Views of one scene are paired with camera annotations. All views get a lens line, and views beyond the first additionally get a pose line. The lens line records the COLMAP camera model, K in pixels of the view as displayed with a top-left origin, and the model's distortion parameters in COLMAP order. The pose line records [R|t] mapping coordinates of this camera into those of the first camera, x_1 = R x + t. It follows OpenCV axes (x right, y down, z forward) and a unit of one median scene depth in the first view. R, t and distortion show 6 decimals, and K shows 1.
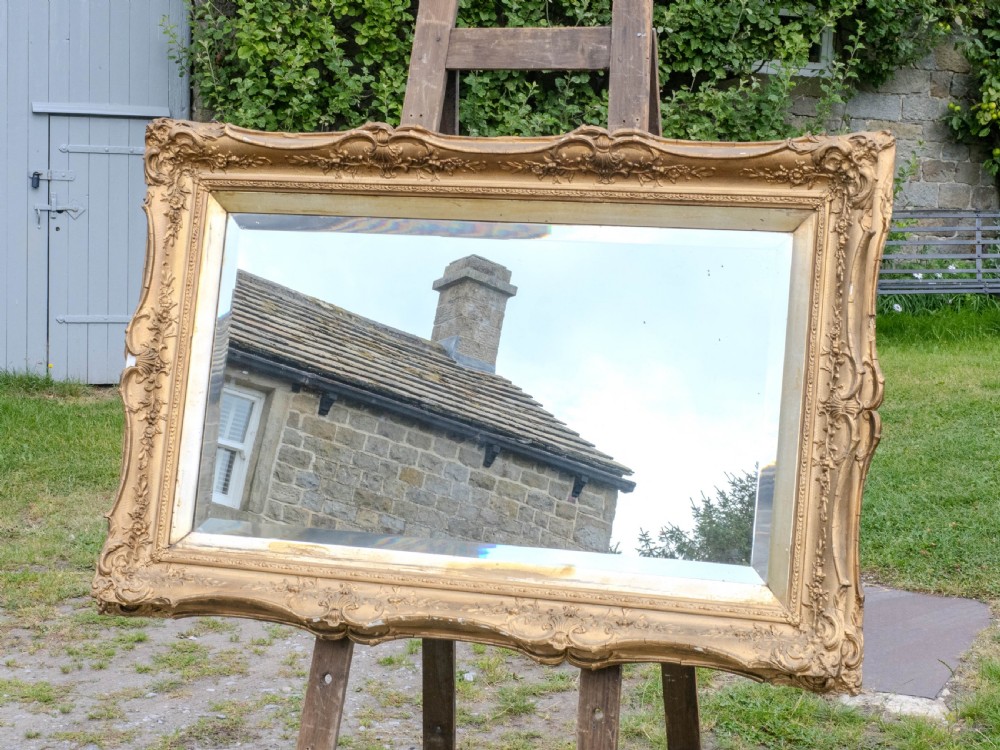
lens RADIAL K [[1818.2, 0, 518.1], [0, 1818.2, 374.5], [0, 0, 1]] dist [0.001176, -0.071753]
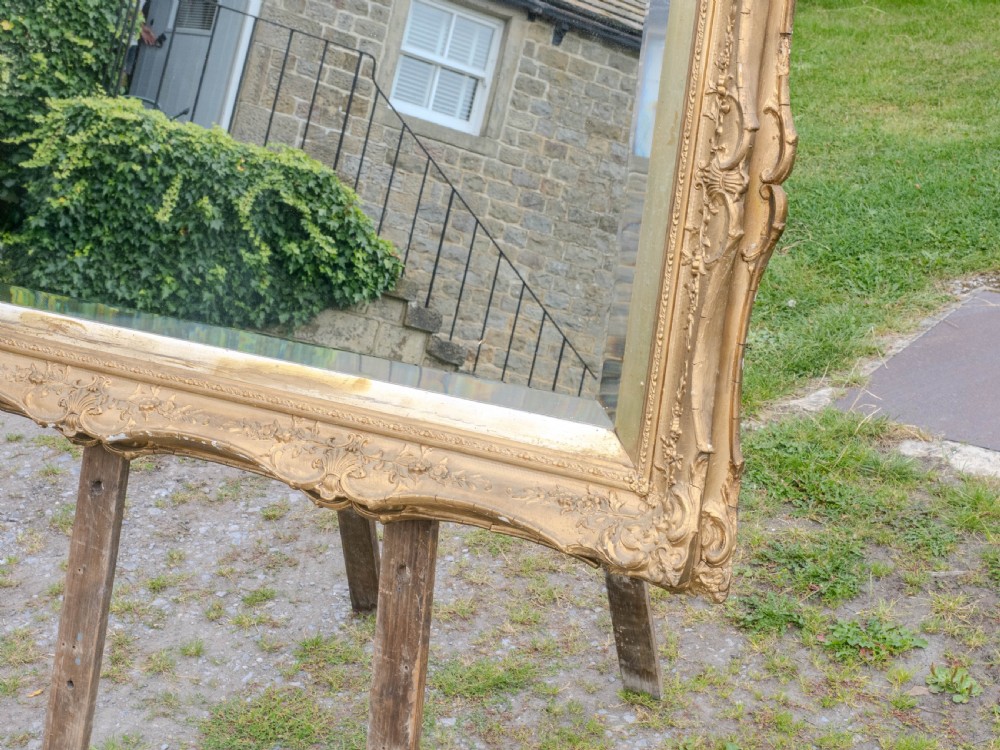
lens RADIAL K [[1558.5, 0, 542.4], [0, 1558.5, 395.4], [0, 0, 1]] dist [-0.009615, 0.012932]
pose [[0.985408, 0.055181, -0.161014, 0.190168], [-0.013252, 0.967991, 0.250636, -0.042026], [0.169691, -0.244845, 0.954597, 0.402108]]
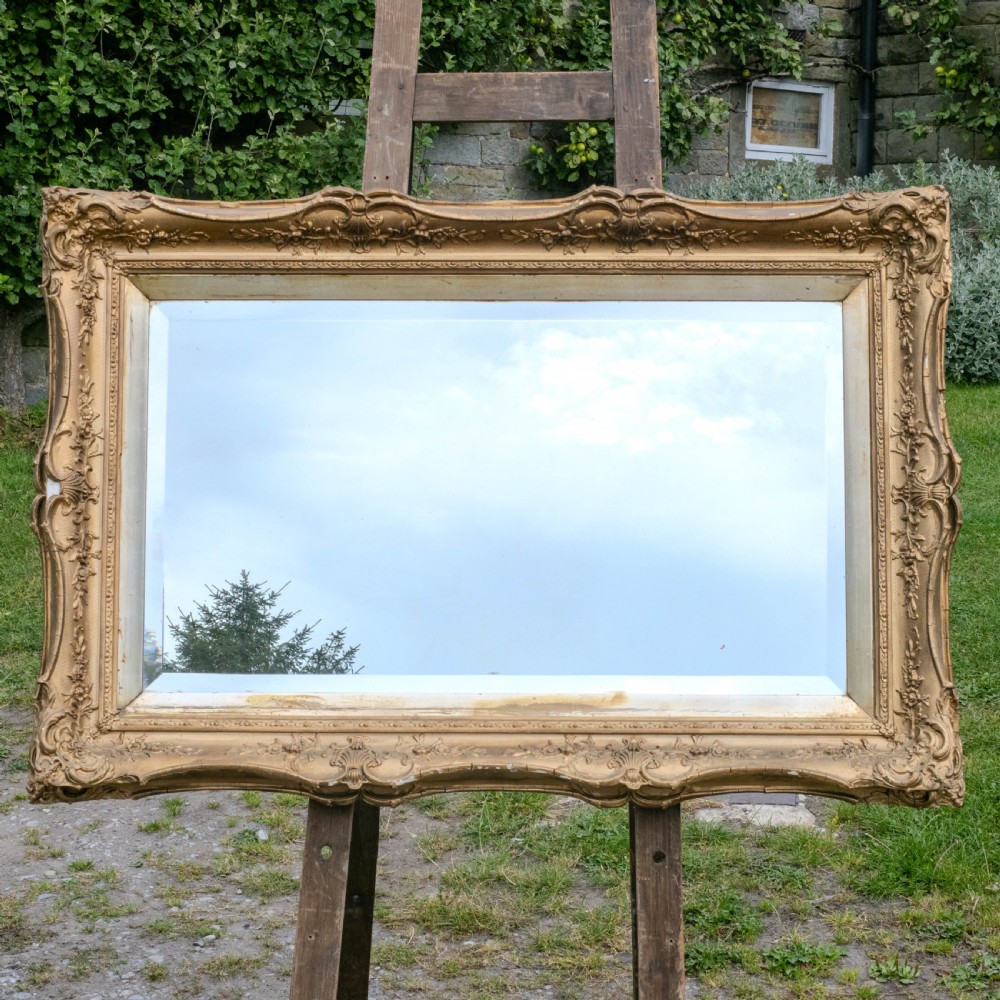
lens RADIAL K [[2095.1, 0, 496.2], [0, 2095.1, 514.7], [0, 0, 1]] dist [0.005965, -0.184107]
pose [[0.959776, -0.063030, 0.273600, -0.286339], [0.055769, 0.997856, 0.034242, -0.017162], [-0.275172, -0.017607, 0.961234, 0.049453]]
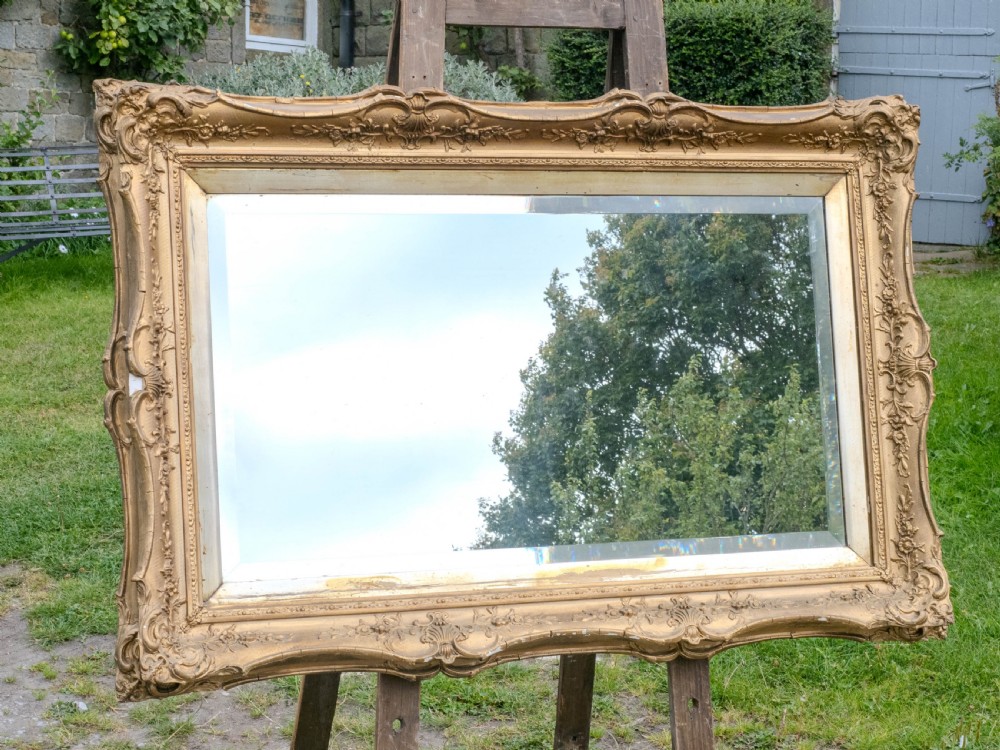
lens RADIAL K [[1872.8, 0, 500.0], [0, 1872.8, 375.0], [0, 0, 1]] dist [-0.007207, 0.024736]
pose [[0.822836, -0.090118, 0.561087, -0.557972], [0.068065, 0.995867, 0.060133, -0.051504], [-0.564188, -0.011290, 0.825569, 0.230705]]
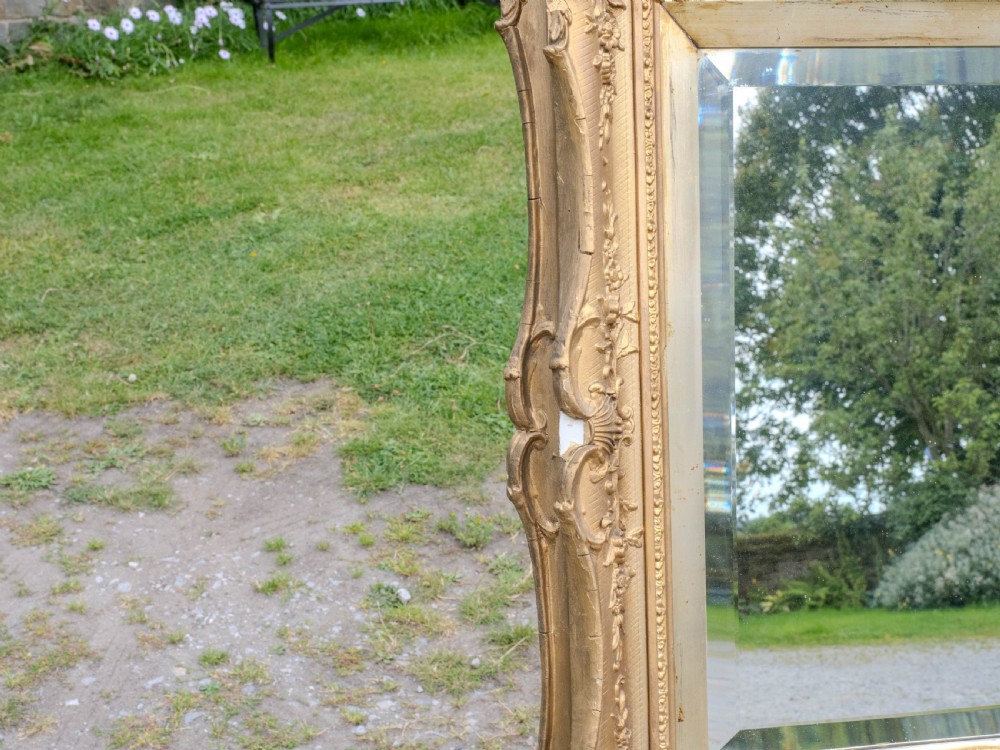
lens RADIAL K [[1466.4, 0, 510.1], [0, 1466.4, 372.2], [0, 0, 1]] dist [0.003013, -0.019785]
pose [[0.886965, -0.159756, 0.433326, -0.378481], [0.060033, 0.970187, 0.234804, -0.103449], [-0.457919, -0.182249, 0.870112, 0.733063]]
